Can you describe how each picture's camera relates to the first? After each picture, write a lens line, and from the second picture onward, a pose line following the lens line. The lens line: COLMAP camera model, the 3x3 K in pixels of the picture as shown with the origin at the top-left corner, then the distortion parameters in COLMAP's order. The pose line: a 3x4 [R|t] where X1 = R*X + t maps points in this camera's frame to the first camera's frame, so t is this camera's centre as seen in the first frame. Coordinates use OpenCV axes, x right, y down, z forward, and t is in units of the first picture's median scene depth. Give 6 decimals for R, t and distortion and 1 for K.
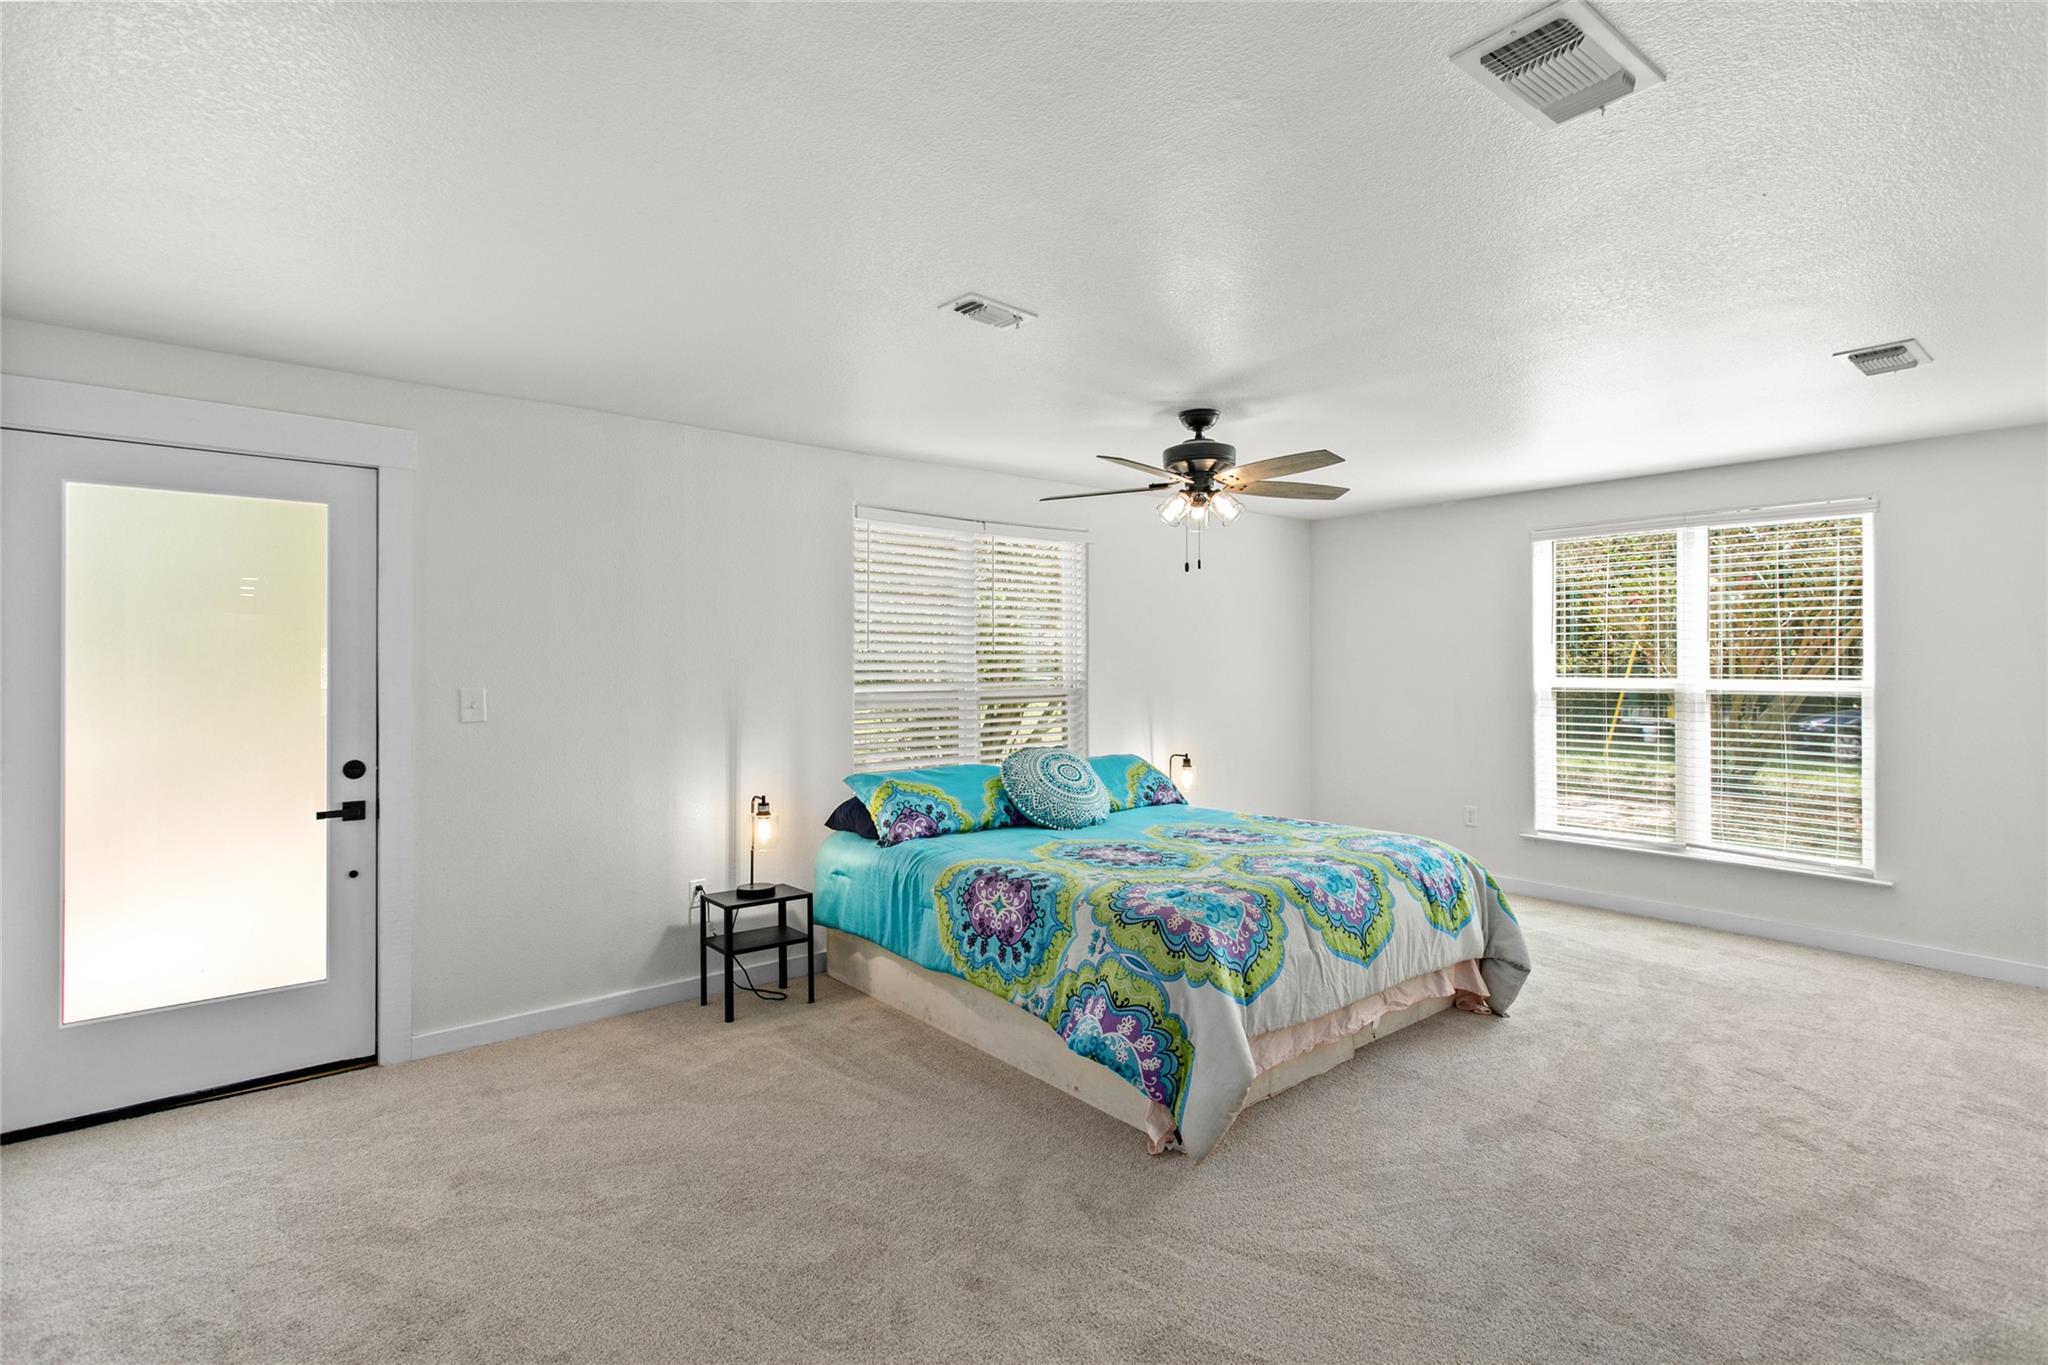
lens RADIAL K [[975.3, 0, 1013.1], [0, 975.3, 661.3], [0, 0, 1]] dist [0.005288, 0.000649]
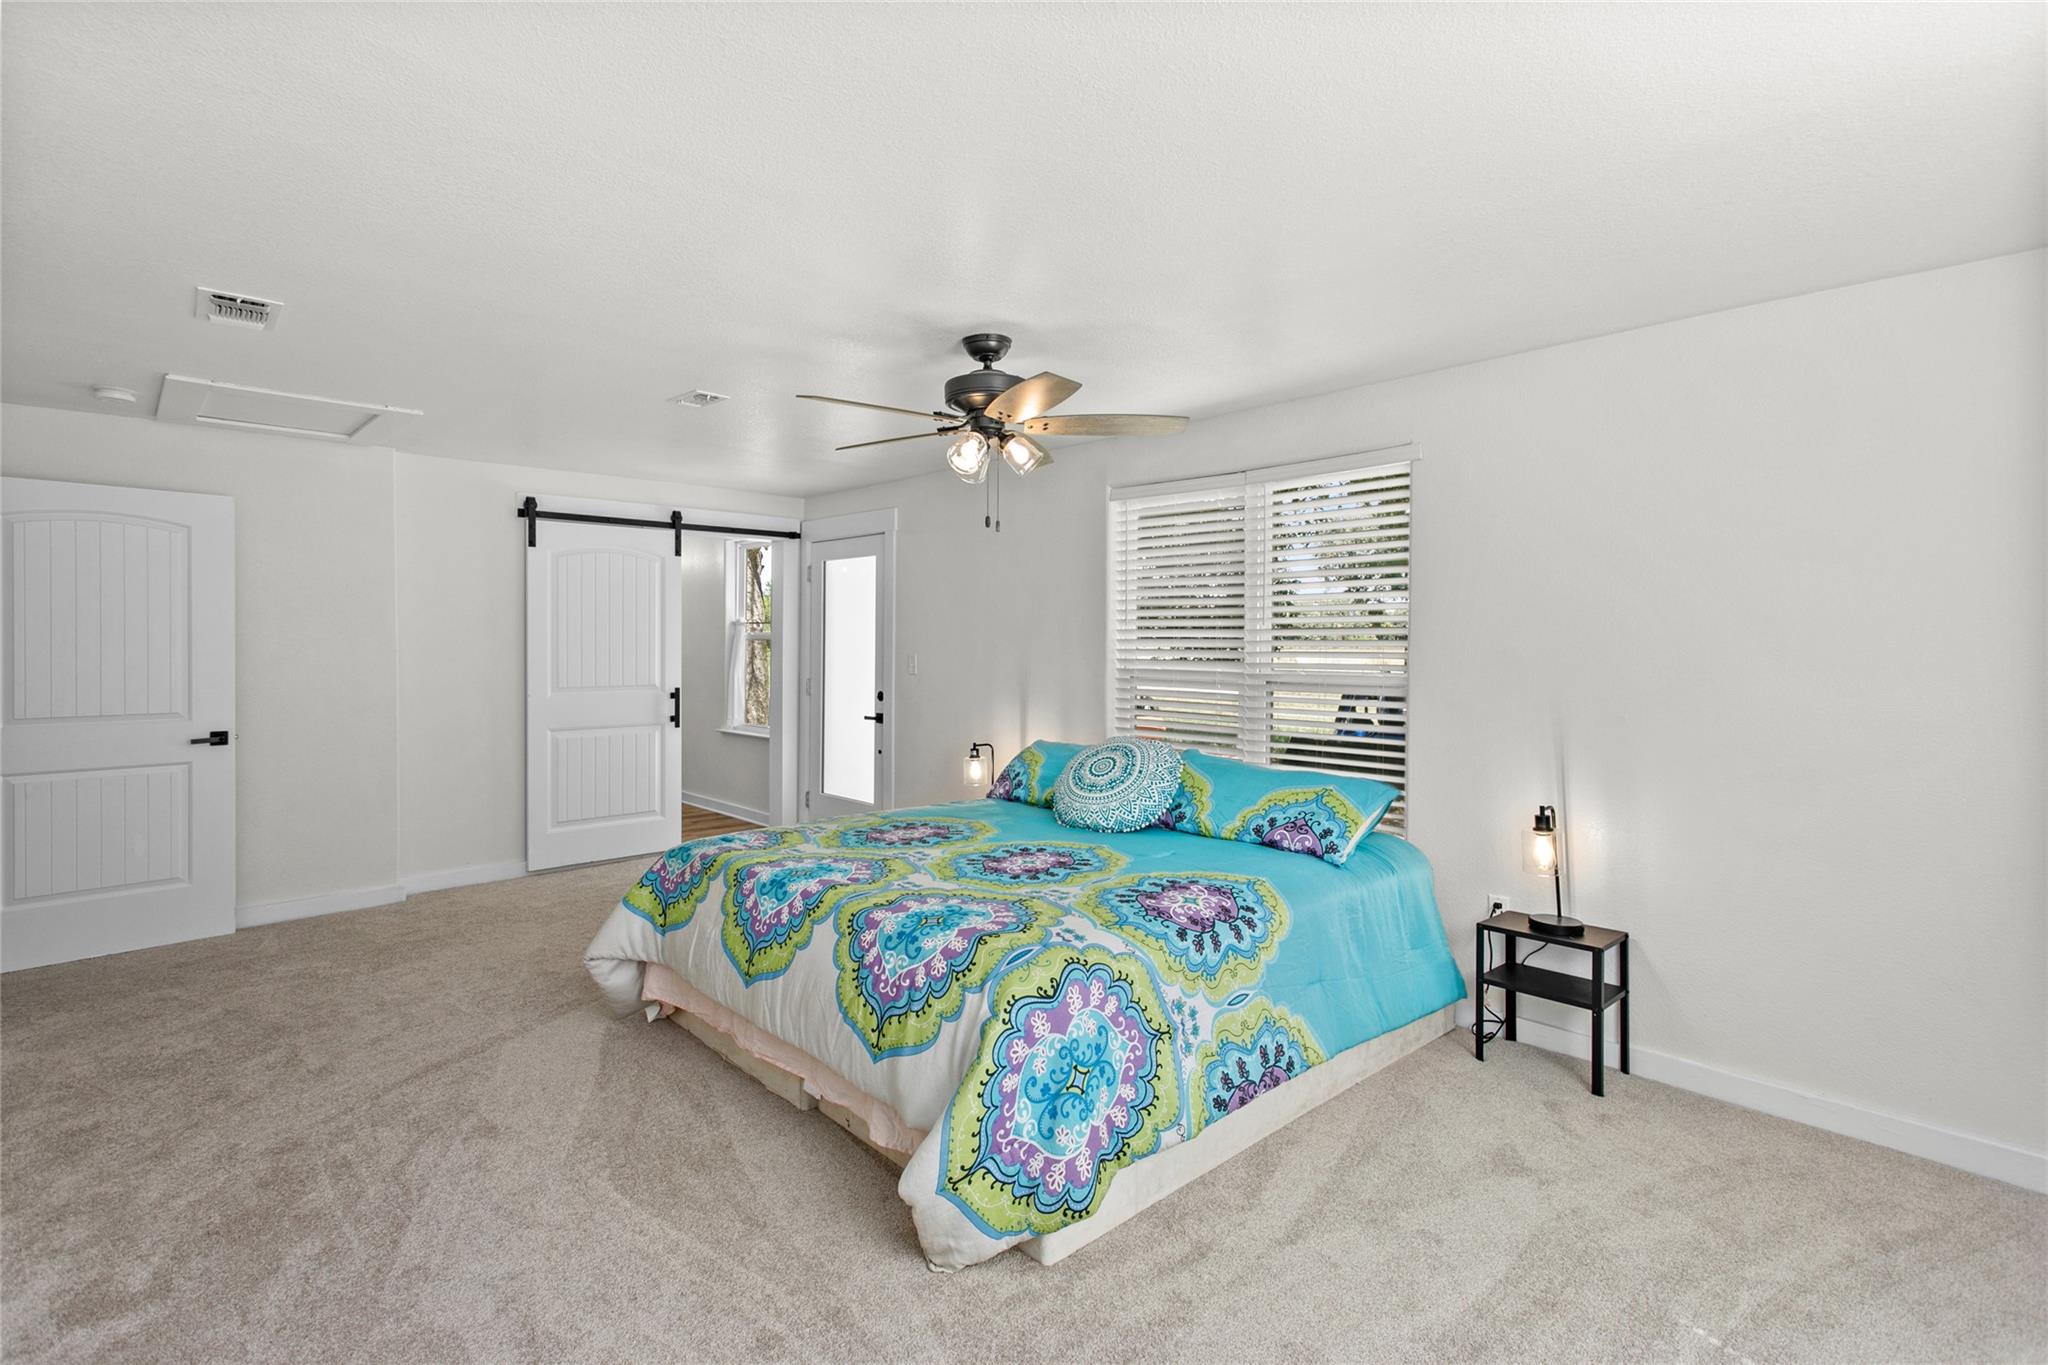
lens RADIAL K [[975.3, 0, 1013.1], [0, 975.3, 661.3], [0, 0, 1]] dist [0.005288, 0.000649]
pose [[0.054998, 0.018821, -0.998309, 1.164656], [-0.004373, 0.999817, 0.018609, 0.008675], [0.998477, 0.003343, 0.055070, 1.125099]]
